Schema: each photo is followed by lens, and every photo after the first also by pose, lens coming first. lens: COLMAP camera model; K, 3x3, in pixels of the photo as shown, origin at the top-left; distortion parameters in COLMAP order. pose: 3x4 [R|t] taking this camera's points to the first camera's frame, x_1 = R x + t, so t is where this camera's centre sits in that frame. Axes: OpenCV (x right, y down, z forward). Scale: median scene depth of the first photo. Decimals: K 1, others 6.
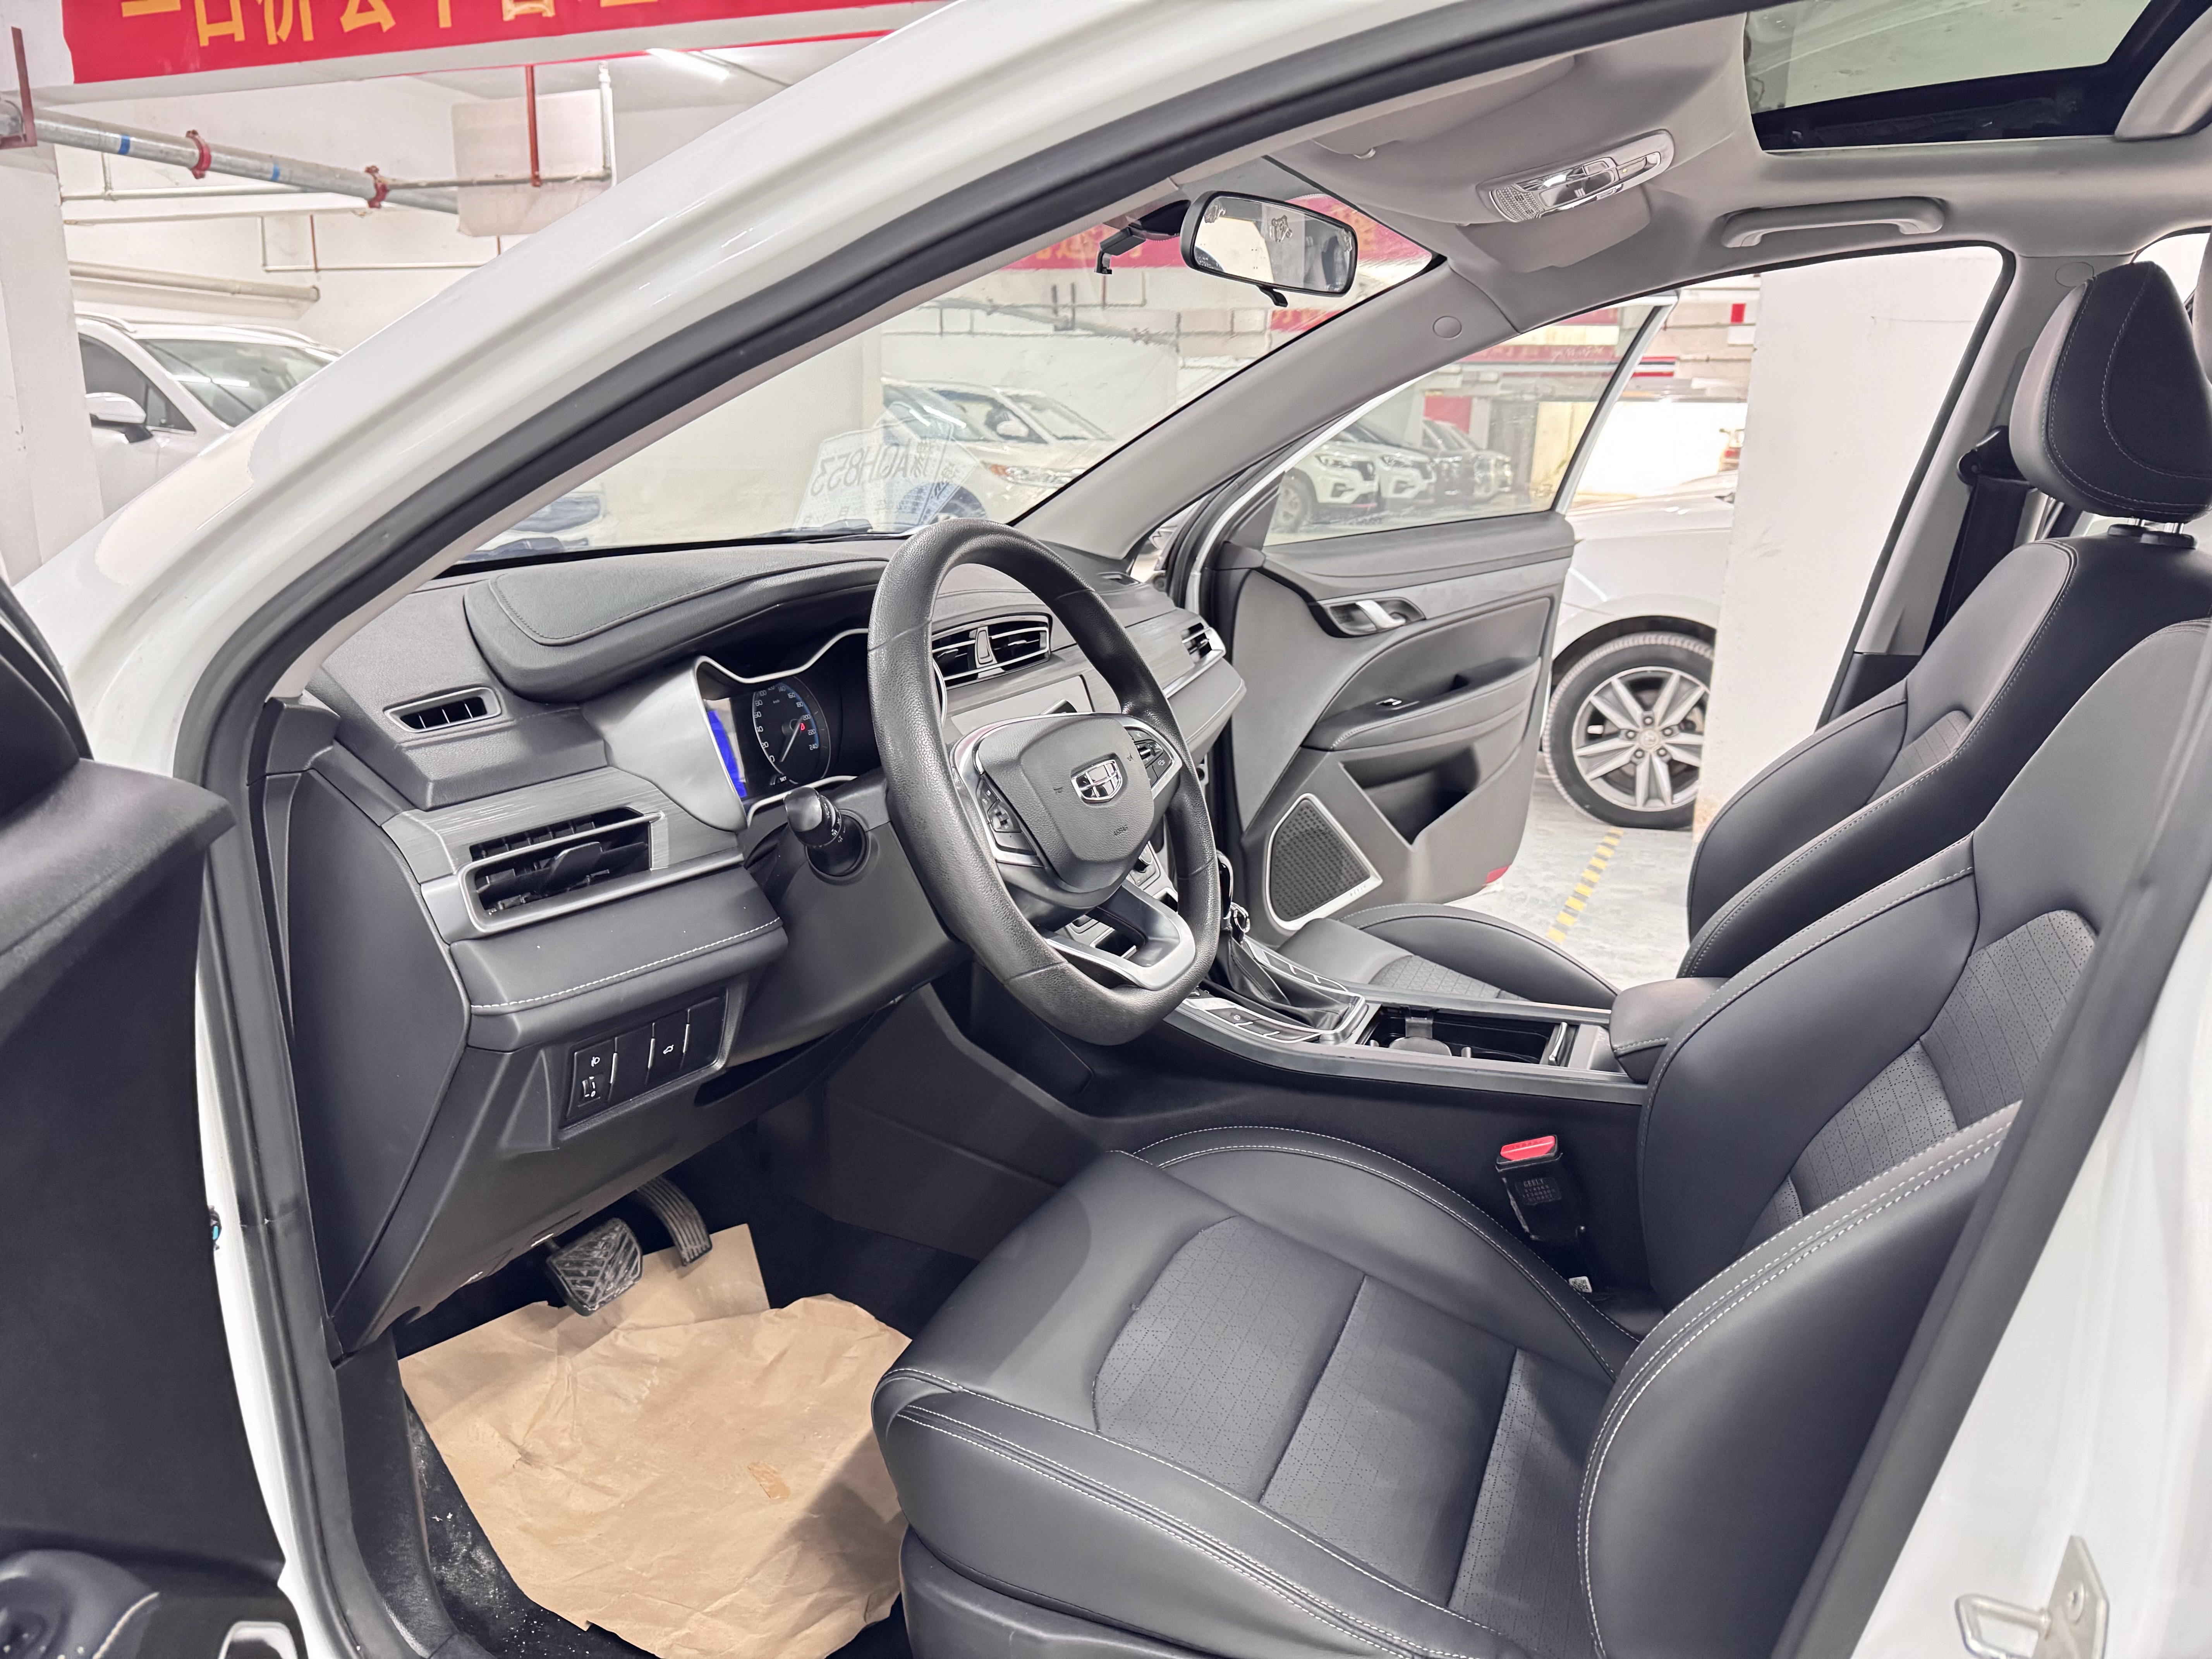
lens RADIAL K [[1555.7, 0, 1106.4], [0, 1555.7, 833.2], [0, 0, 1]] dist [0.024314, -0.023502]
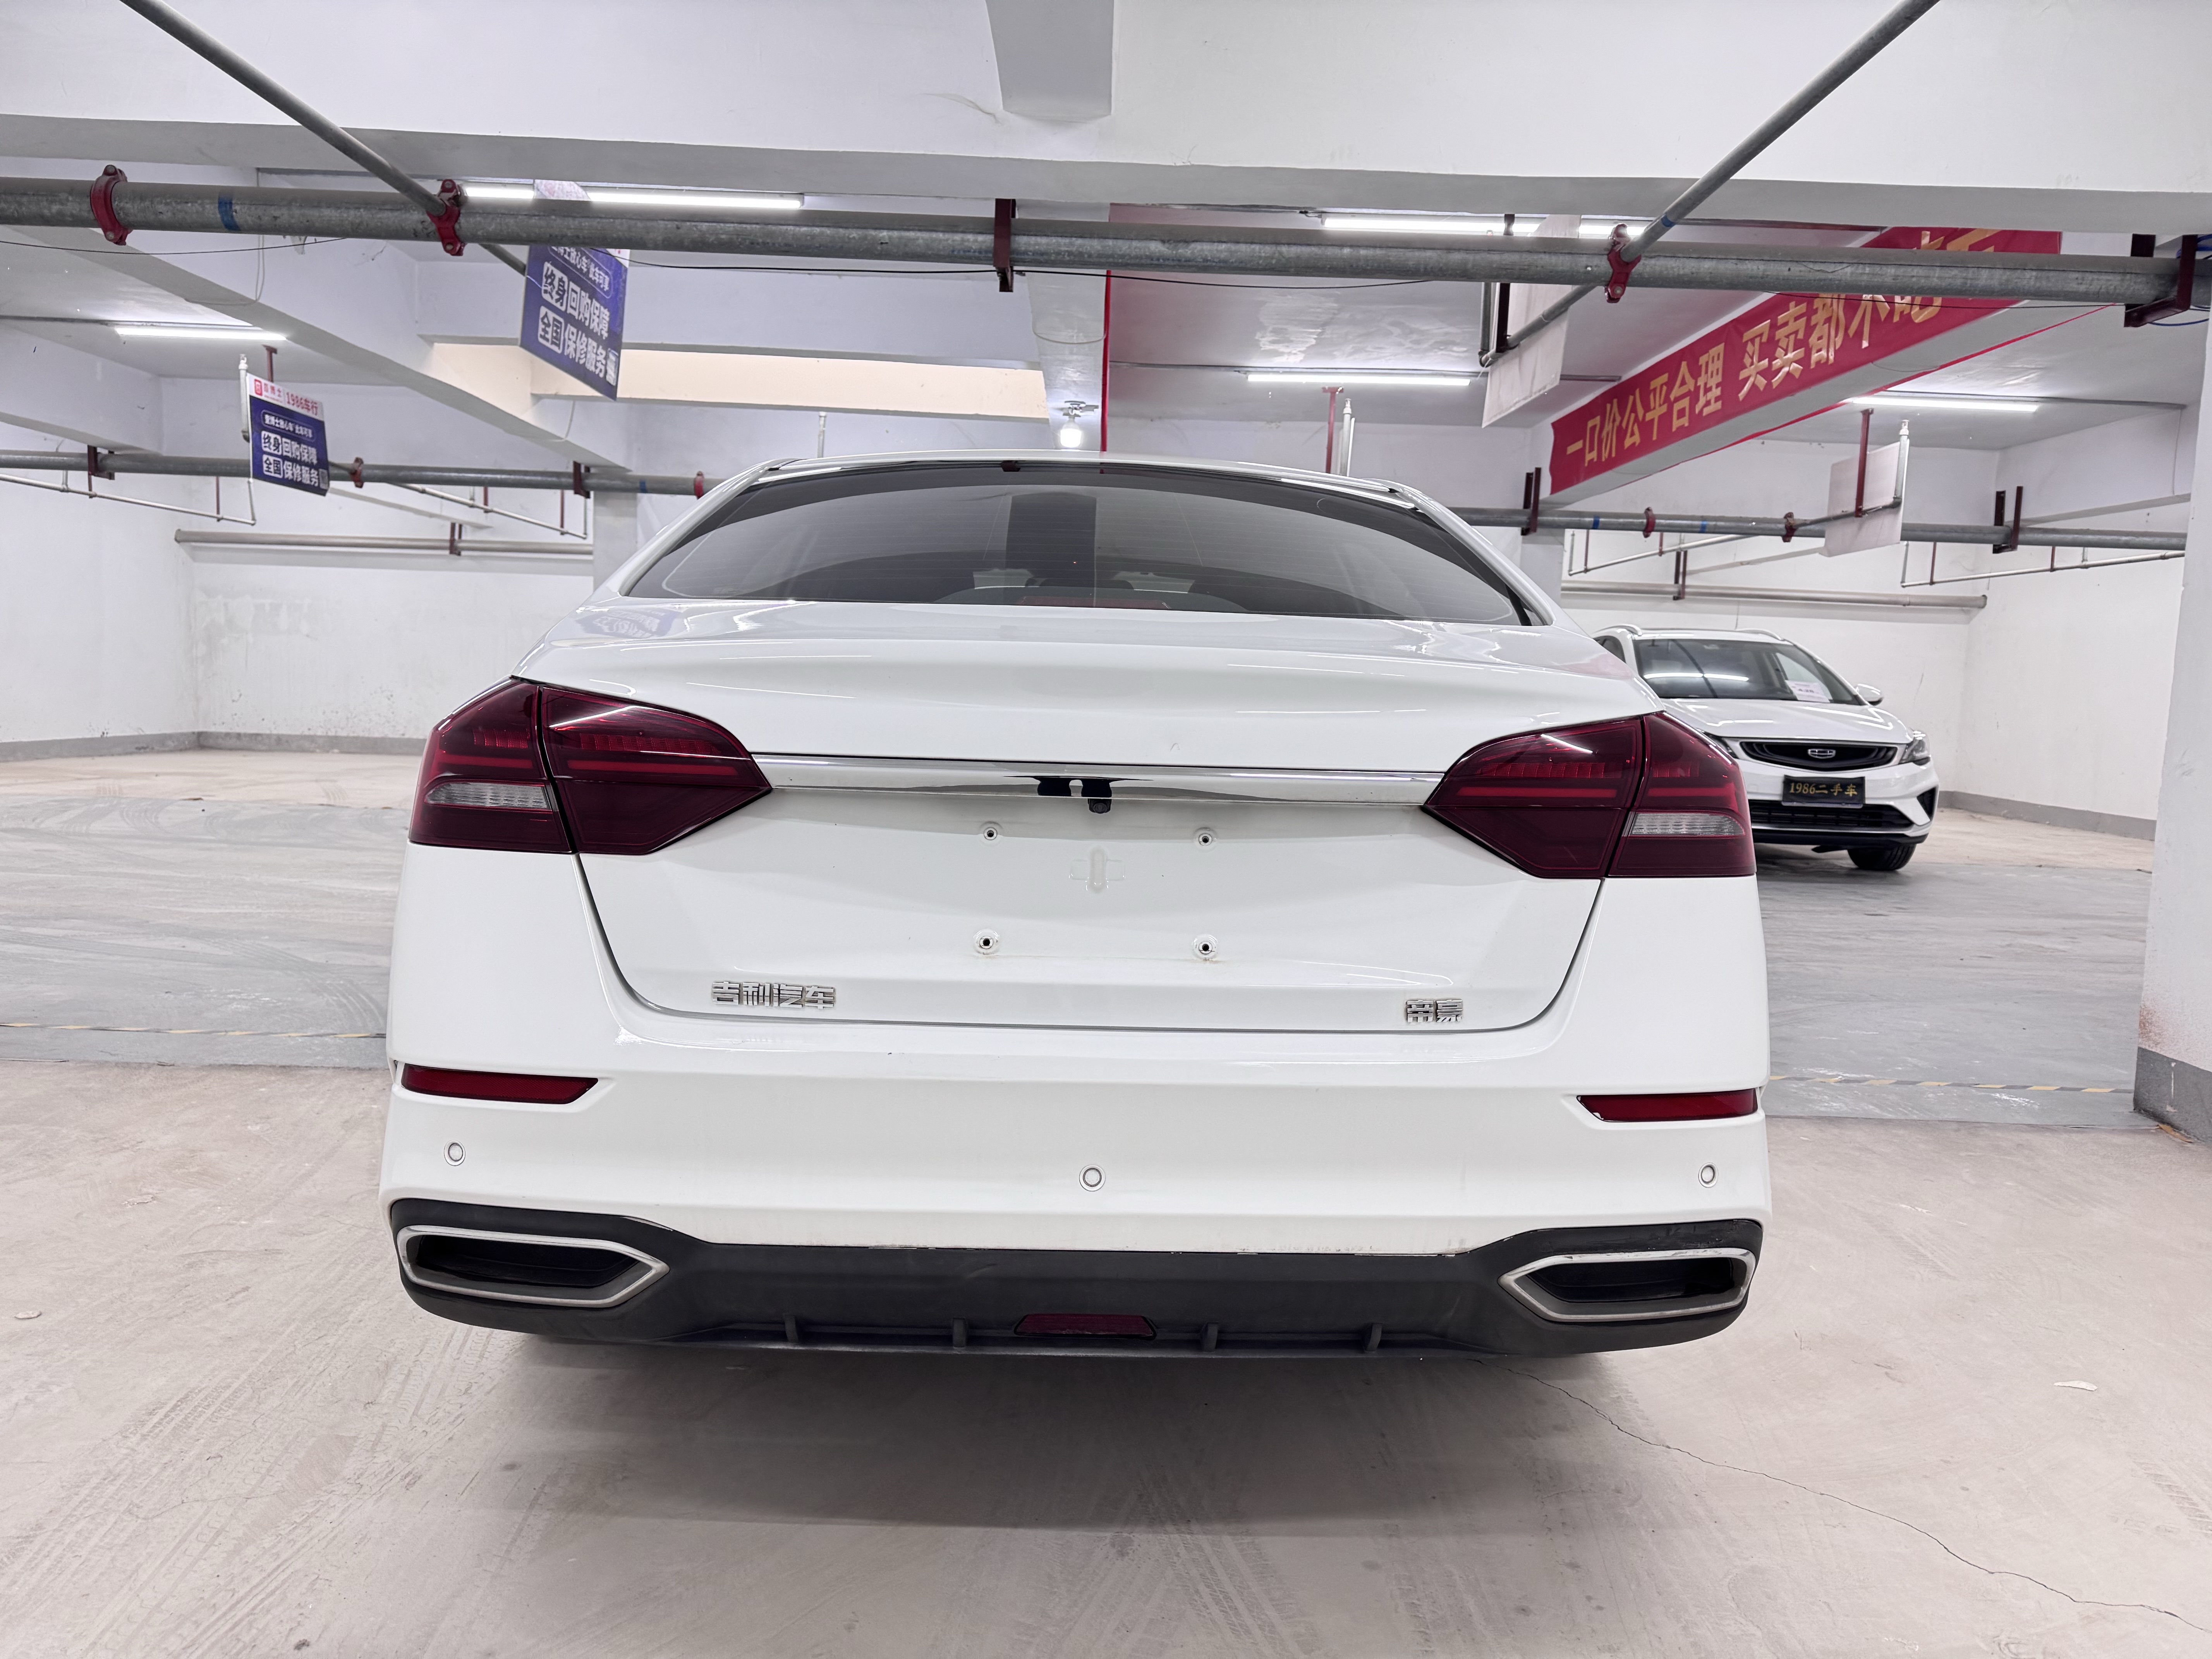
lens RADIAL K [[1555.7, 0, 1107.8], [0, 1555.7, 834.7], [0, 0, 1]] dist [0.024314, -0.023502]
pose [[0.419244, 0.081246, -0.904231, 0.600248], [-0.250539, 0.967666, -0.029216, 0.042540], [0.872619, 0.238794, 0.426043, -0.046712]]
